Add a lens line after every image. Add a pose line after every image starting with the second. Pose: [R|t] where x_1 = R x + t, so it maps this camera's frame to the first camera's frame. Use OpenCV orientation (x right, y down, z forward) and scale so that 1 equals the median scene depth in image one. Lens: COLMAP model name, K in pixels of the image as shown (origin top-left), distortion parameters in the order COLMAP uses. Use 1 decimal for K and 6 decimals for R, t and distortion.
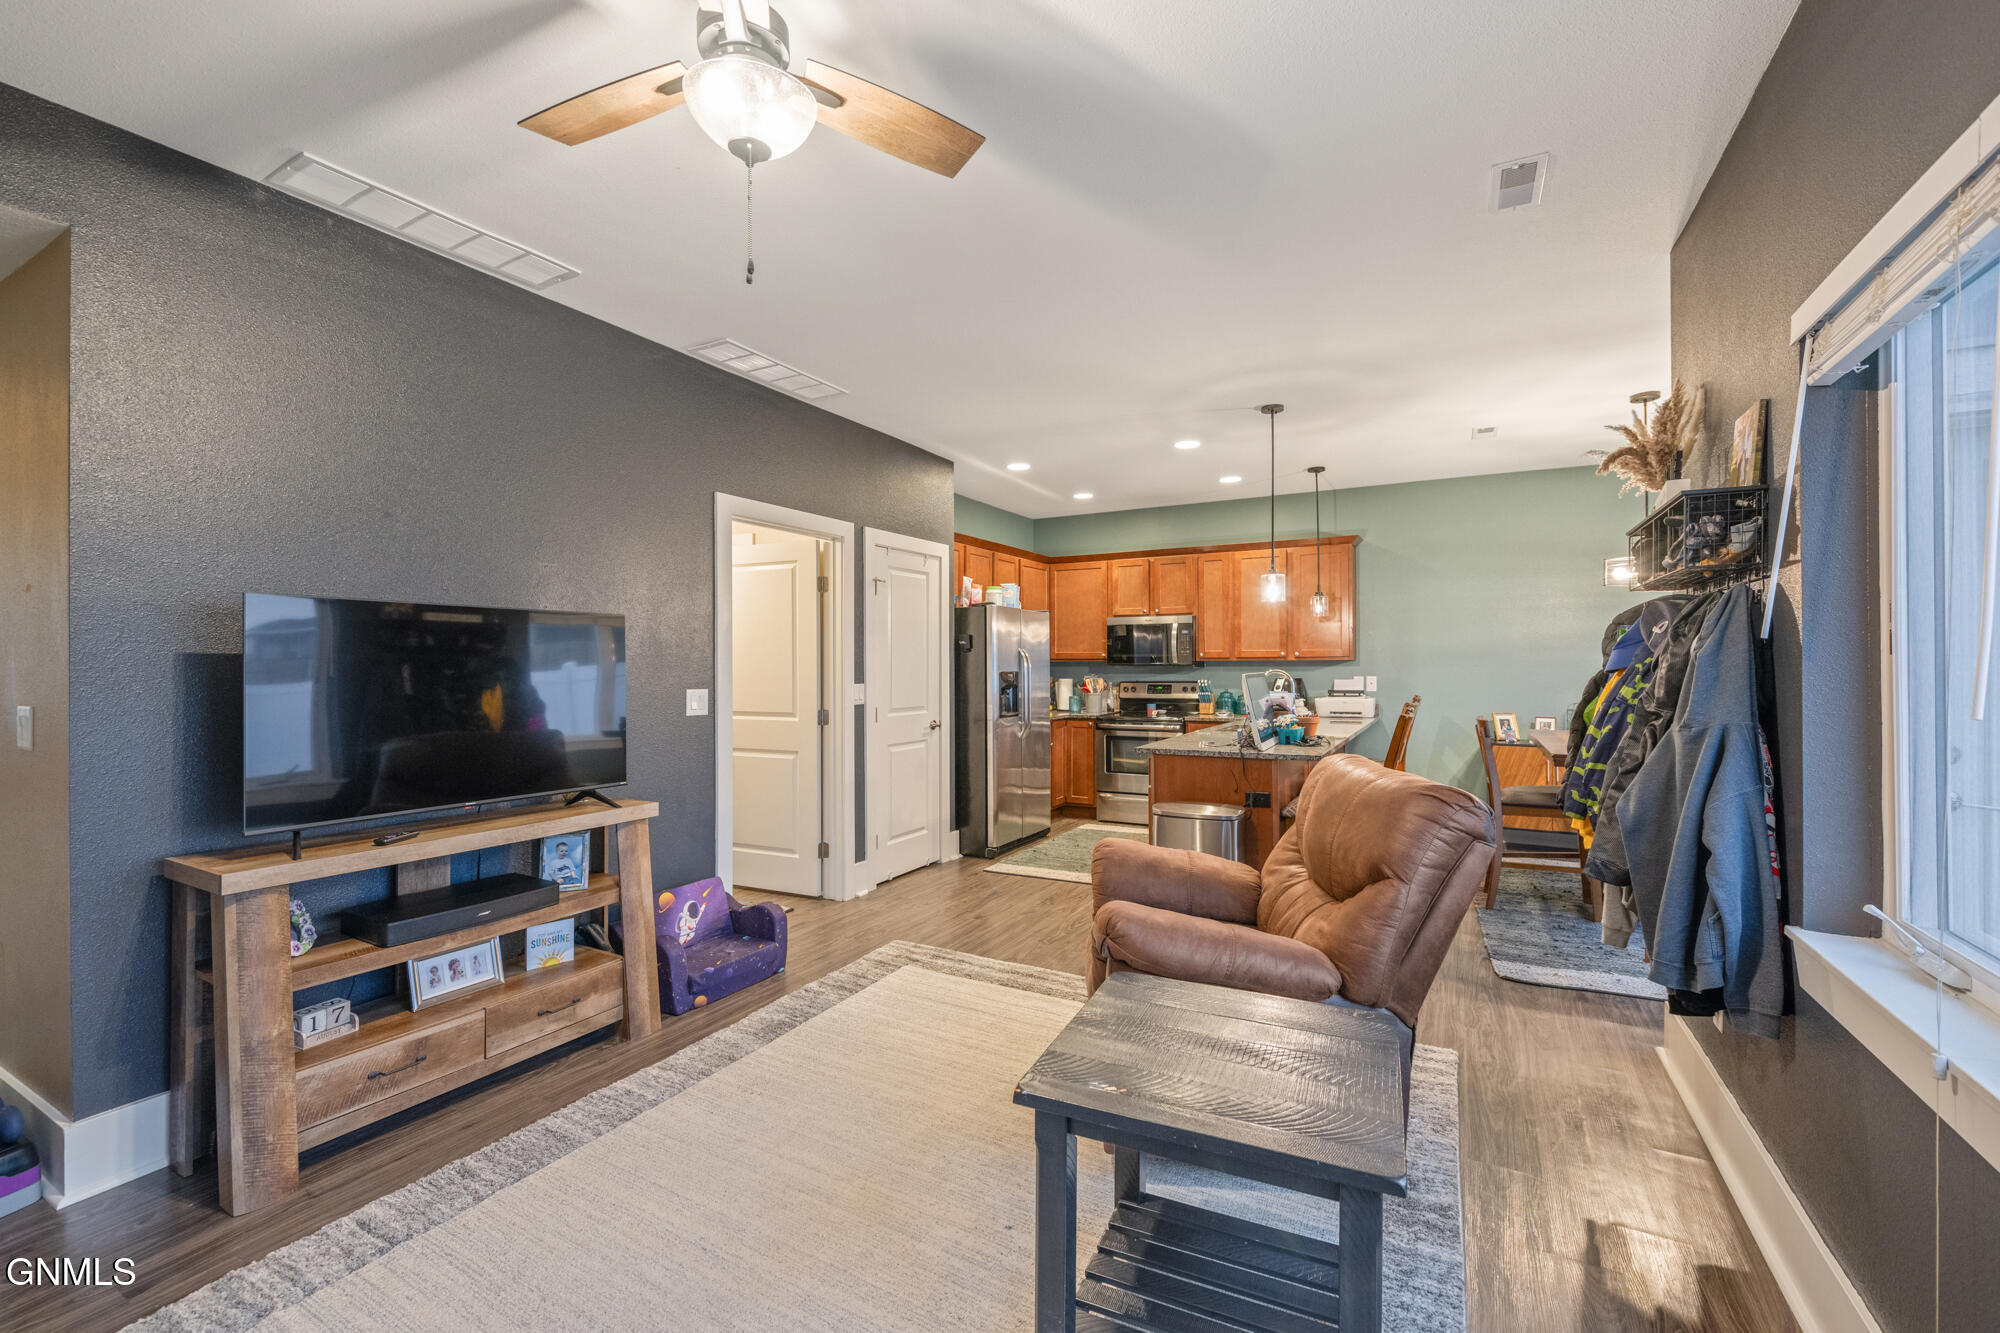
lens RADIAL K [[860.0, 0, 1000.9], [0, 860.0, 659.8], [0, 0, 1]] dist [0.000438, -0.000024]
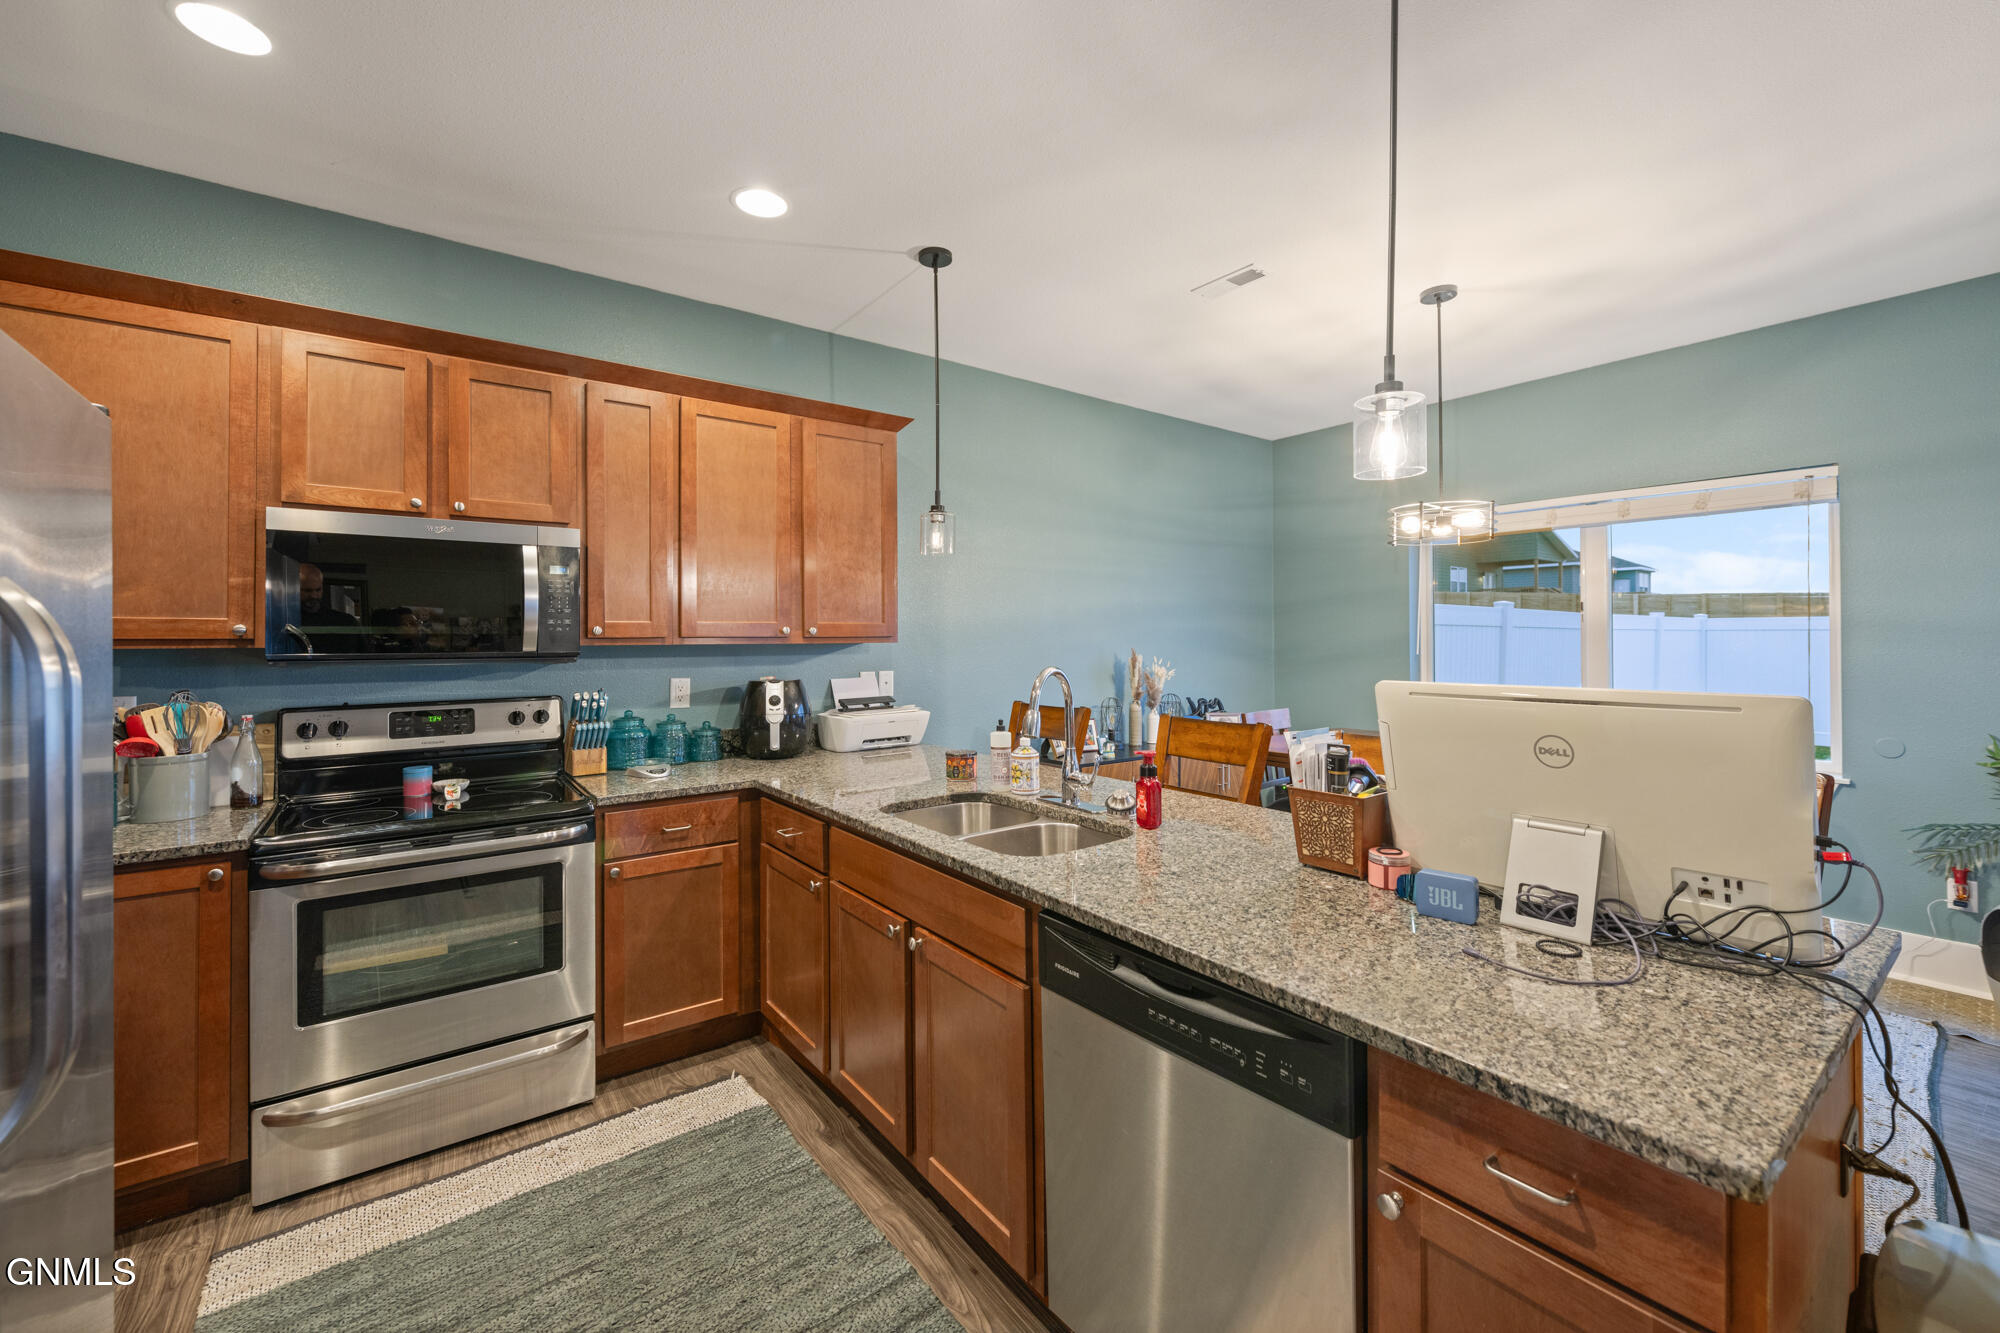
lens RADIAL K [[799.5, 0, 981.4], [0, 799.5, 635.9], [0, 0, 1]] dist [0.001406, -0.001680]
pose [[0.422109, 0.005200, 0.906530, -0.026668], [-0.001406, 0.999986, -0.005082, -0.001539], [-0.906544, 0.000870, 0.422110, 0.658765]]
